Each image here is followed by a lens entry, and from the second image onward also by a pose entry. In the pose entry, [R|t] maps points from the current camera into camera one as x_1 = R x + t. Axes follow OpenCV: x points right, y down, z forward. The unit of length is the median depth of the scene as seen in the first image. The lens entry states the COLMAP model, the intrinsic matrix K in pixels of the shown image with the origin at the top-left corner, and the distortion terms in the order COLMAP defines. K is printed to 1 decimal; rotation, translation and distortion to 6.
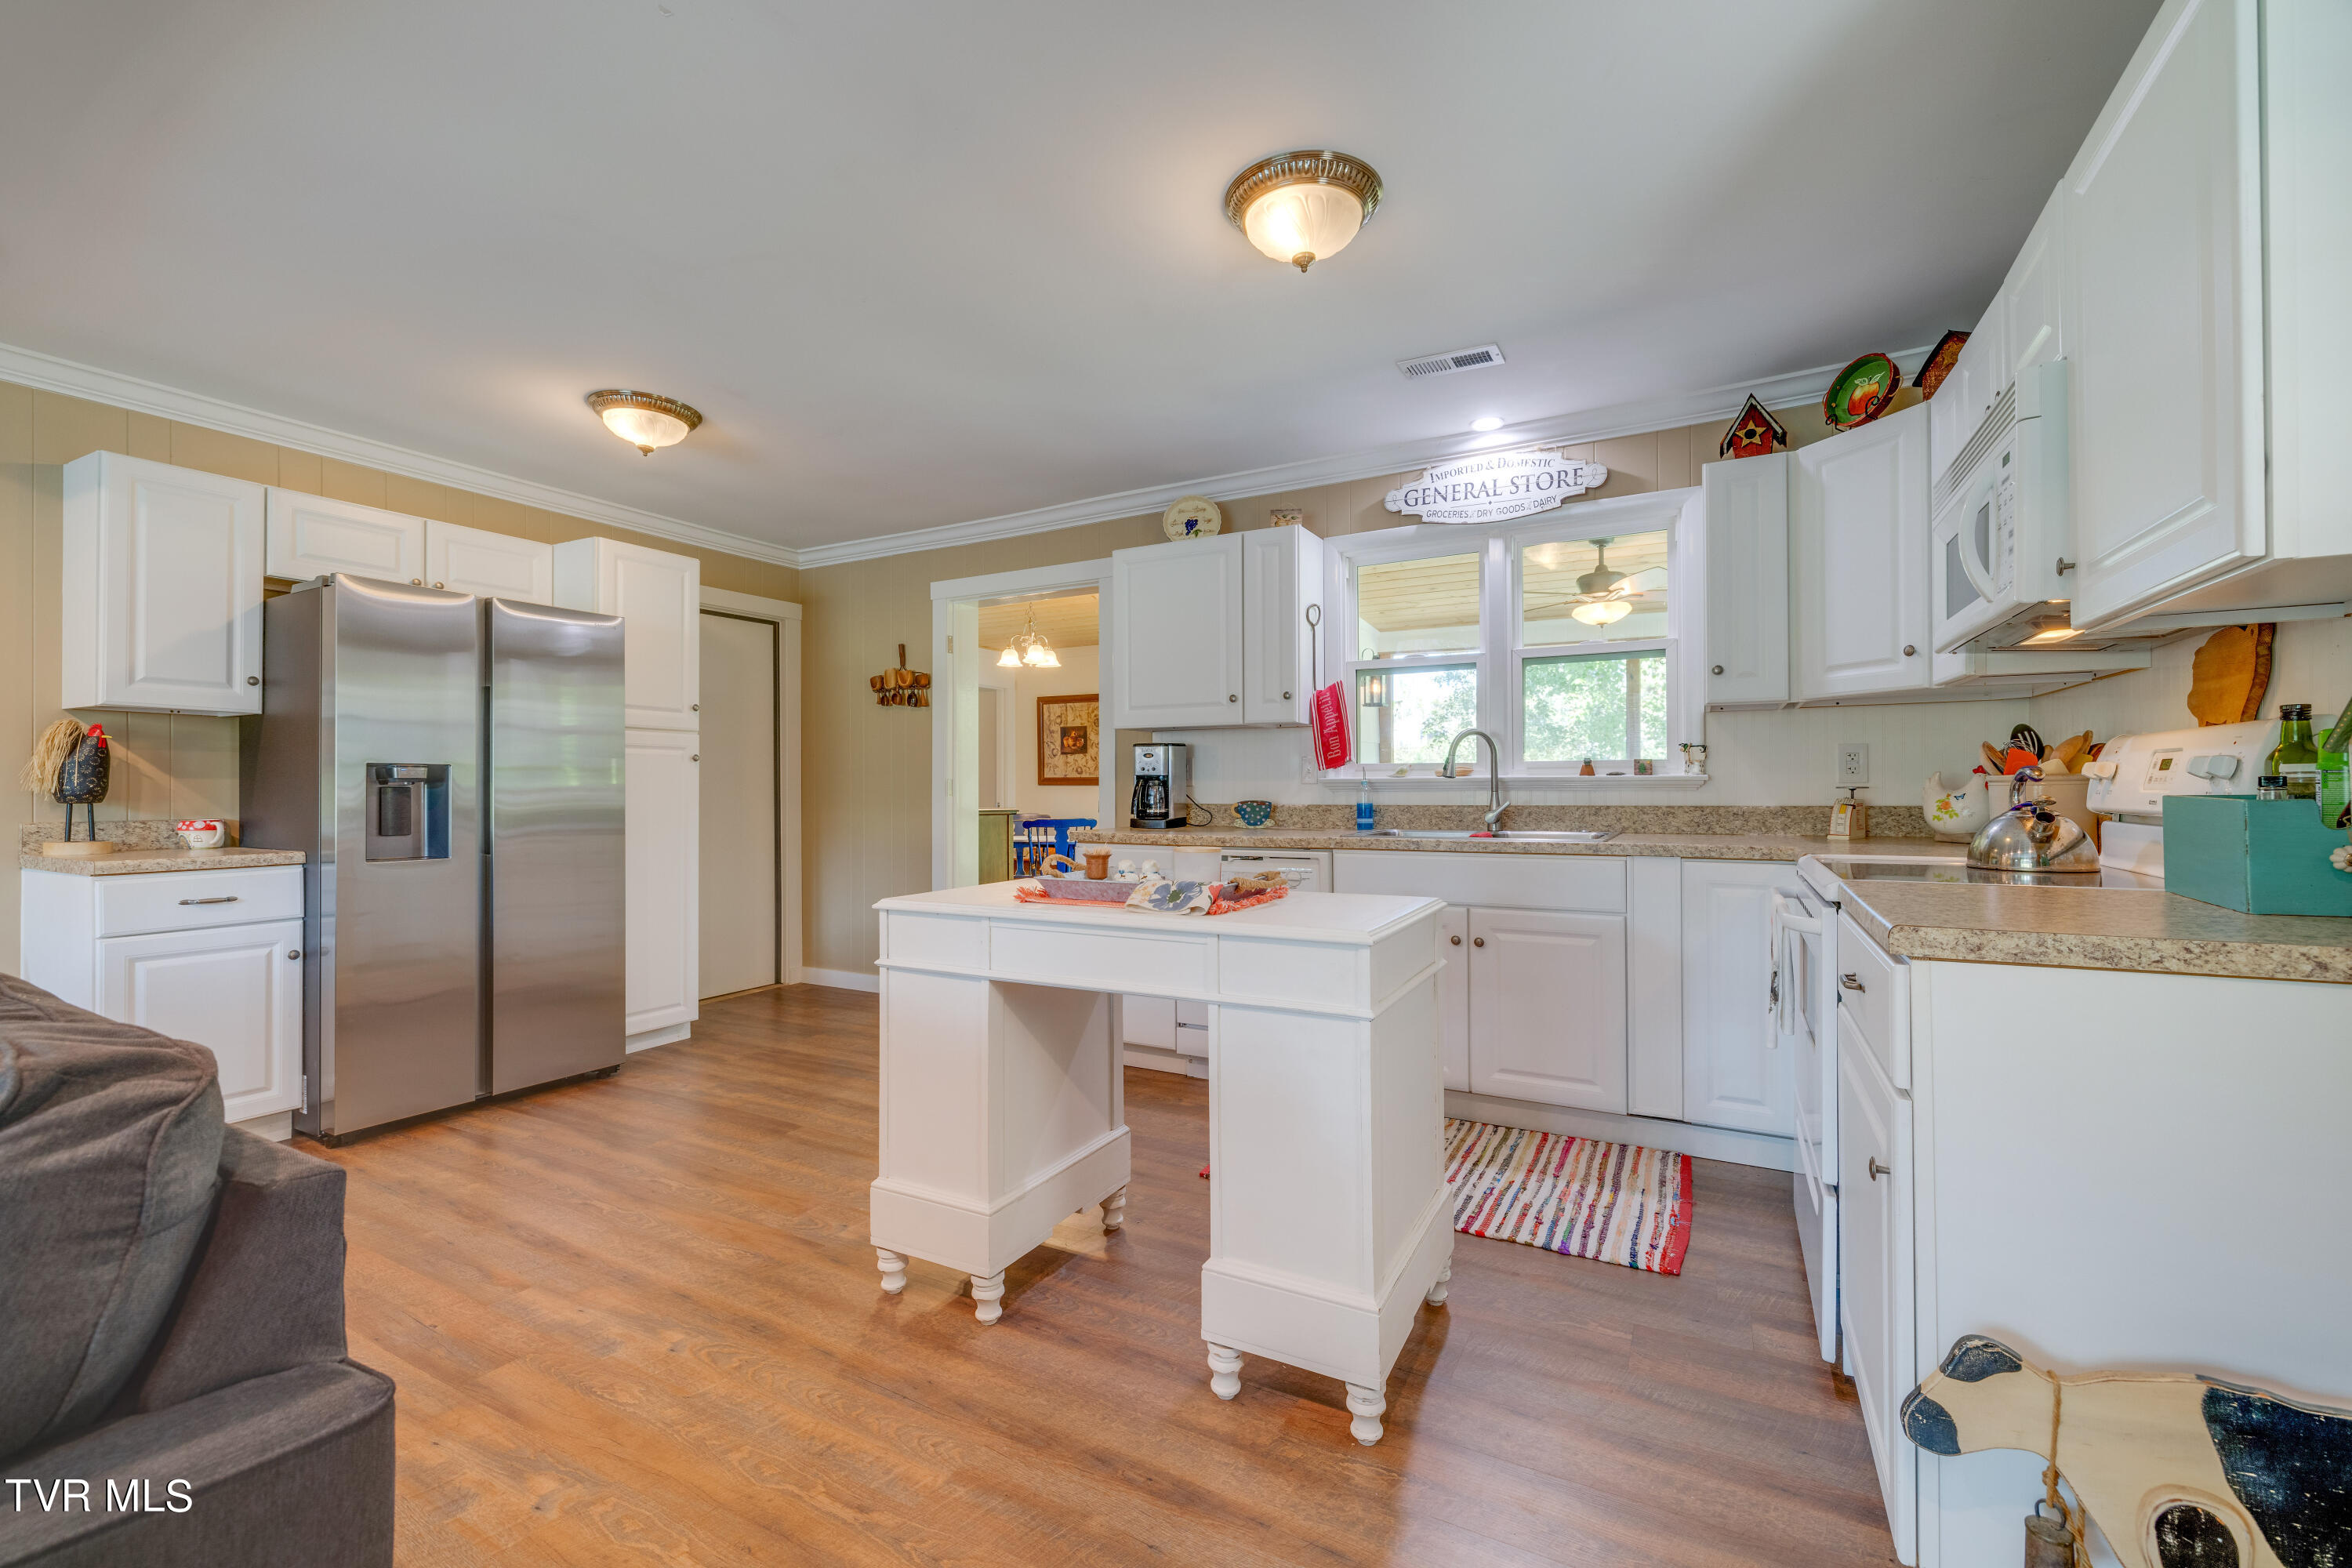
lens RADIAL K [[978.2, 0, 1171.3], [0, 978.2, 781.0], [0, 0, 1]] dist [0.000079, -0.000380]
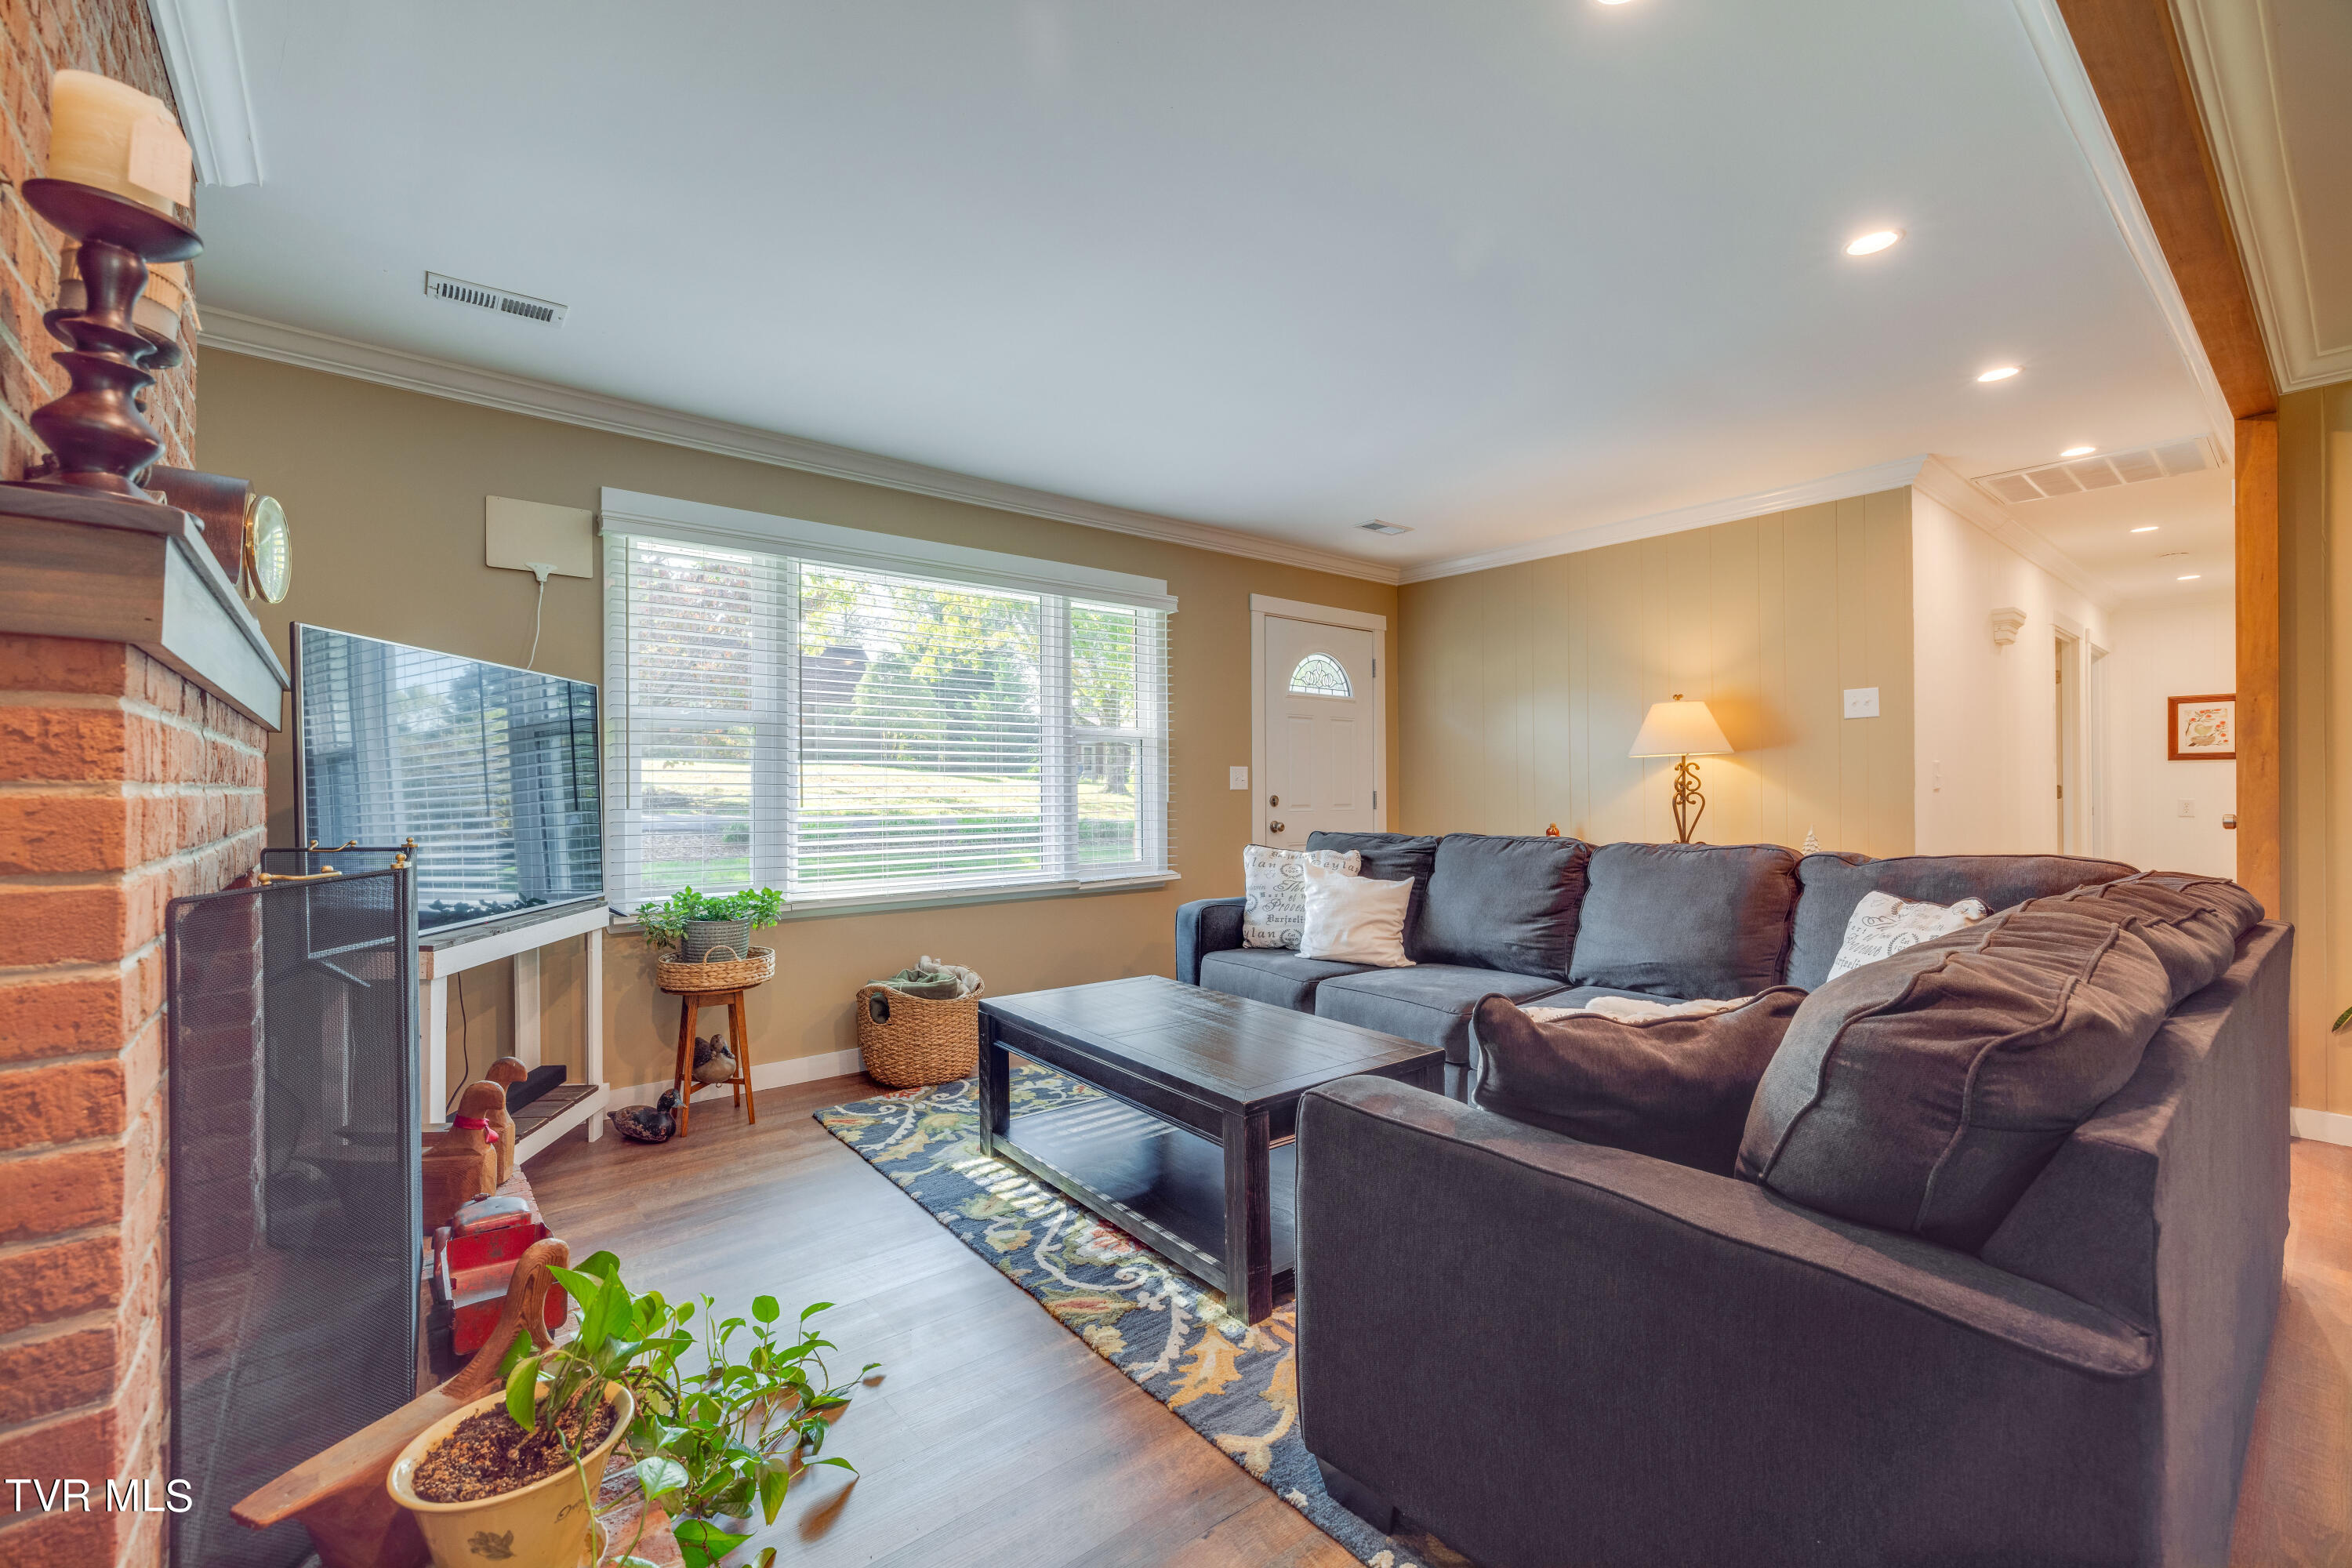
lens RADIAL K [[978.2, 0, 1172.8], [0, 978.2, 787.1], [0, 0, 1]] dist [0.000079, -0.000380]
pose [[-0.369359, 0.003390, -0.929281, 0.121695], [0.010038, 0.999950, -0.000342, -0.000716], [0.929233, -0.009454, -0.369374, 0.101660]]
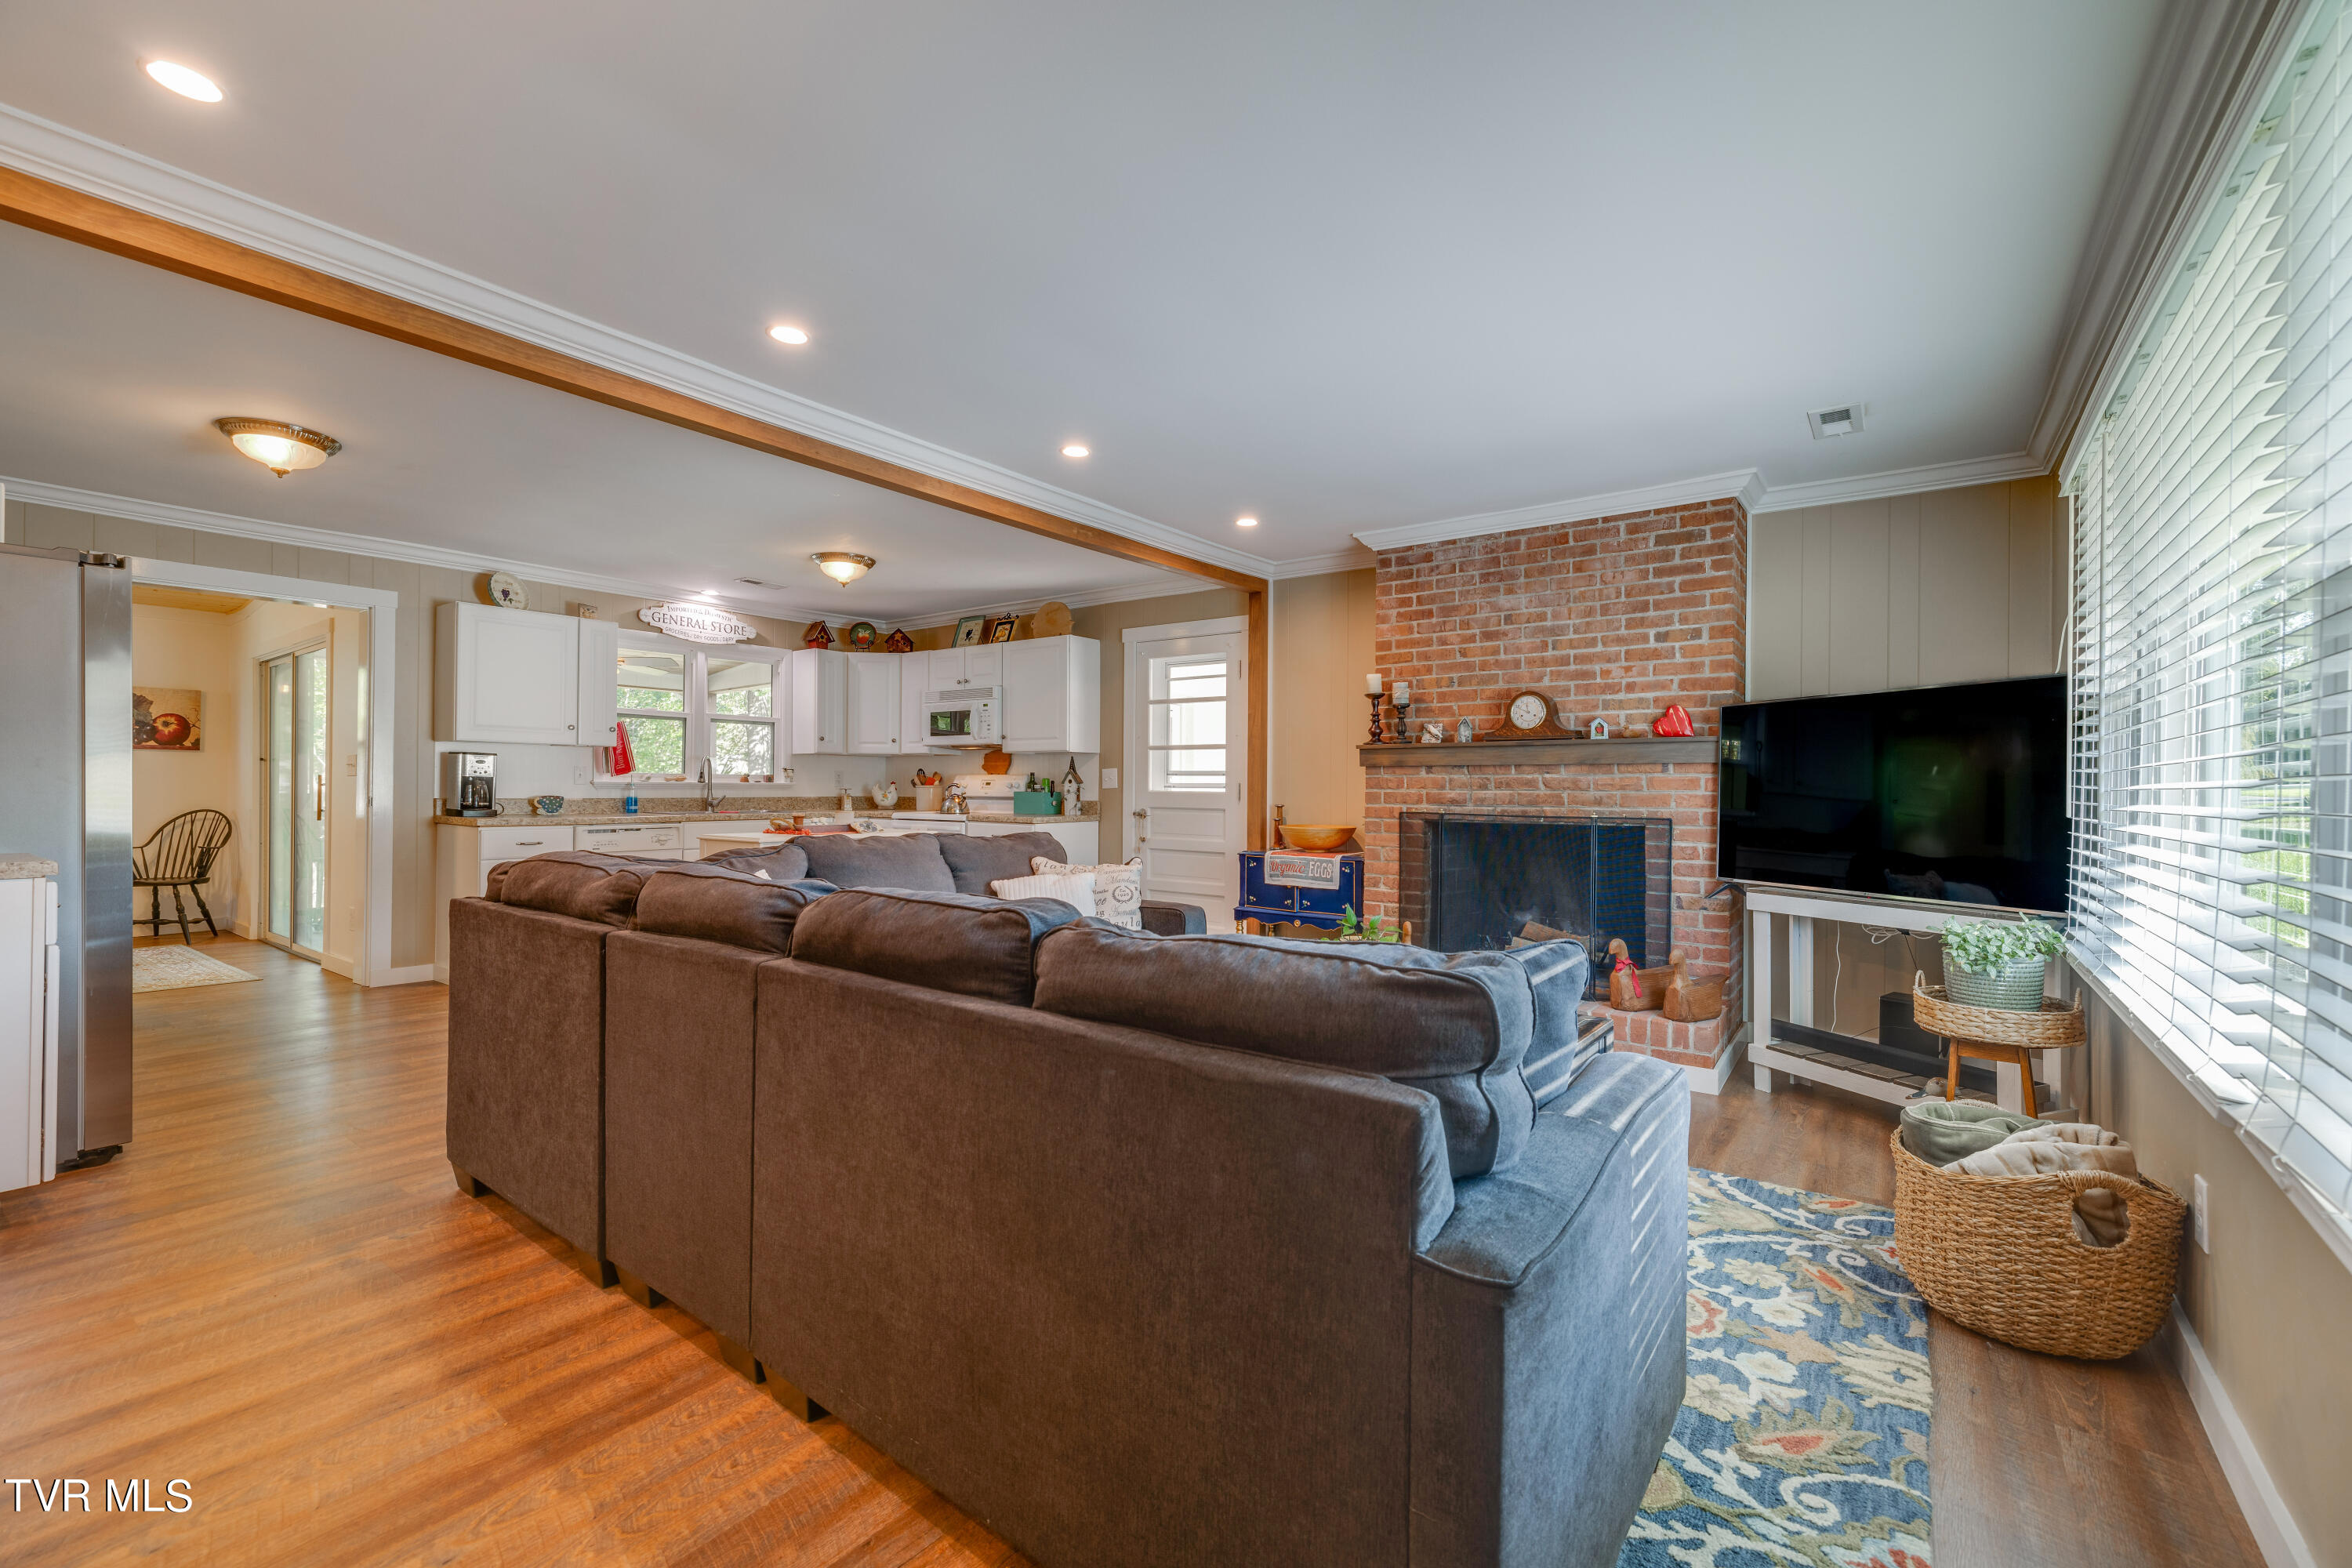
lens RADIAL K [[978.2, 0, 1175.9], [0, 978.2, 786.5], [0, 0, 1]] dist [0.000079, -0.000380]
pose [[0.125793, 0.006307, 0.992036, -1.516880], [-0.012706, 0.999908, -0.004746, 0.001712], [-0.991975, -0.012008, 0.125861, -0.127943]]
